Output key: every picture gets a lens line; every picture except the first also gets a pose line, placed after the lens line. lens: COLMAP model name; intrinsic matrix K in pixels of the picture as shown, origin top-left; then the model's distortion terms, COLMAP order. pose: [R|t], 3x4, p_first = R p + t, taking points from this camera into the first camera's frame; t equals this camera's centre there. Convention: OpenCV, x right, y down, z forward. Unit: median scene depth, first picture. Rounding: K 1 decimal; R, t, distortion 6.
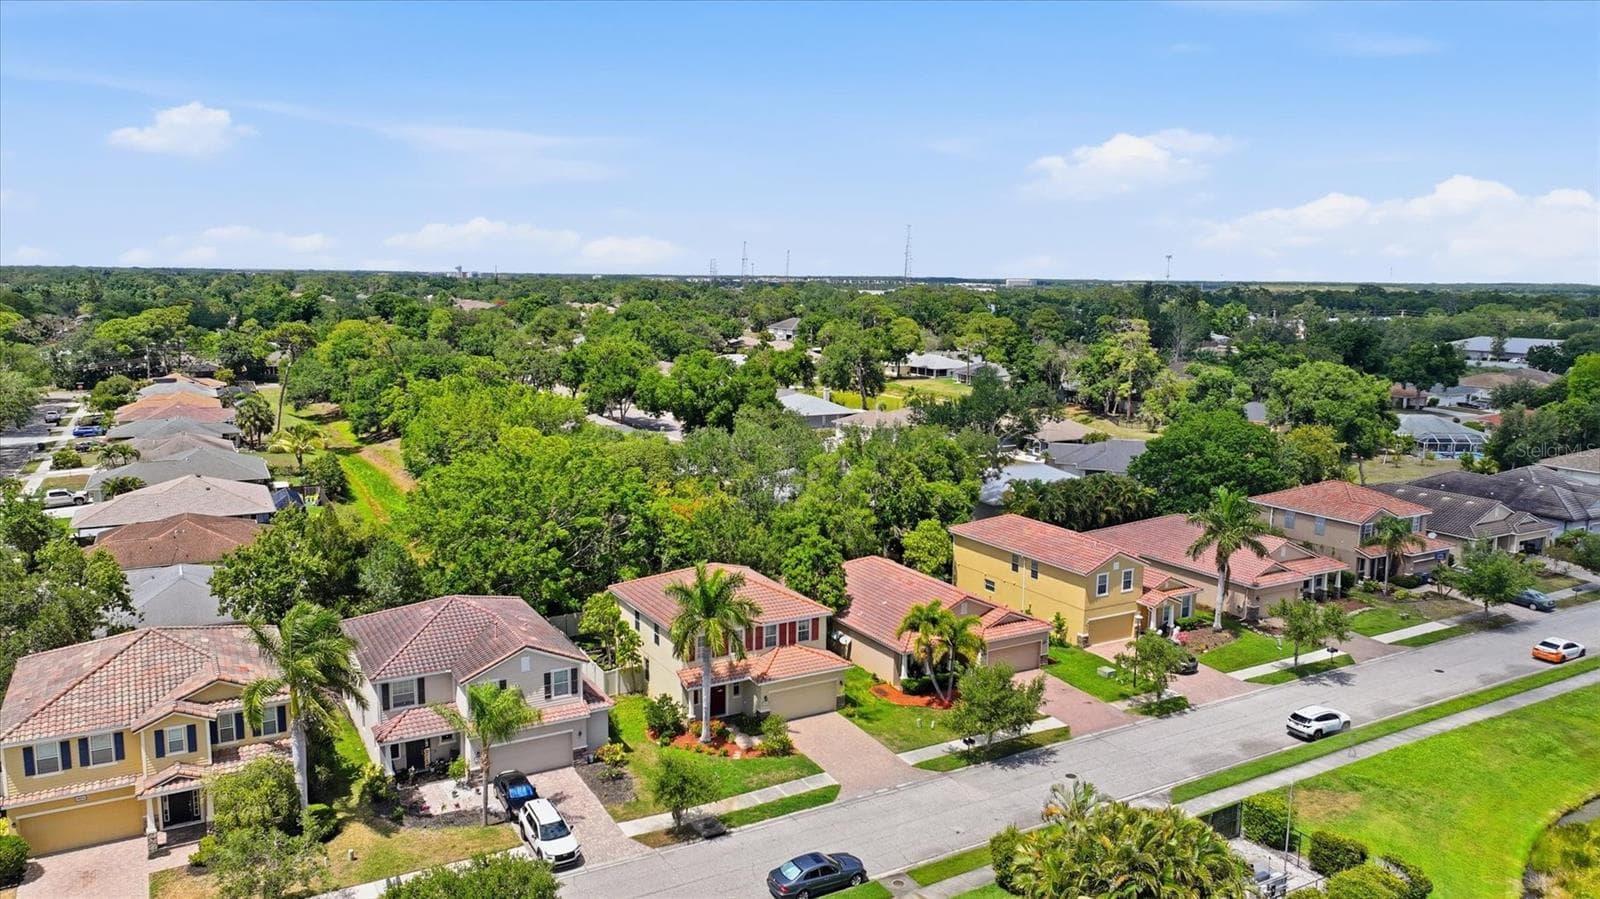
lens RADIAL K [[1121.4, 0, 806.8], [0, 1121.4, 450.2], [0, 0, 1]] dist [0.003600, -0.001728]
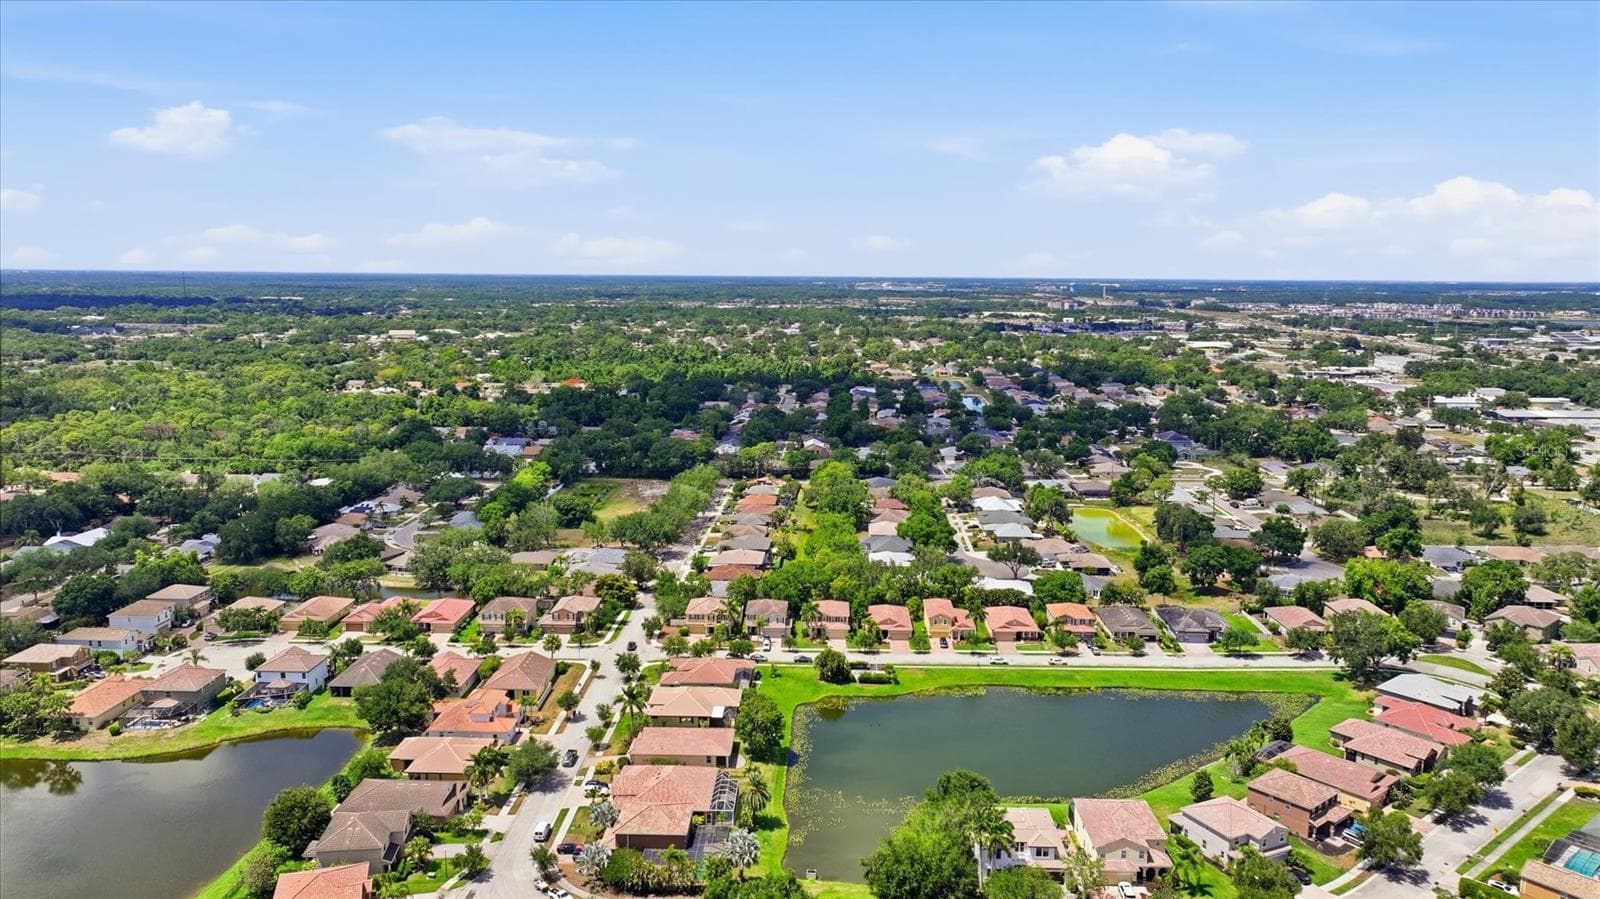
lens RADIAL K [[1121.4, 0, 806.8], [0, 1121.4, 450.2], [0, 0, 1]] dist [0.003600, -0.001728]
pose [[0.855144, 0.076857, -0.512661, 1.813077], [-0.077863, 0.996772, 0.019554, -0.494128], [0.512509, 0.023196, 0.858368, -2.450081]]
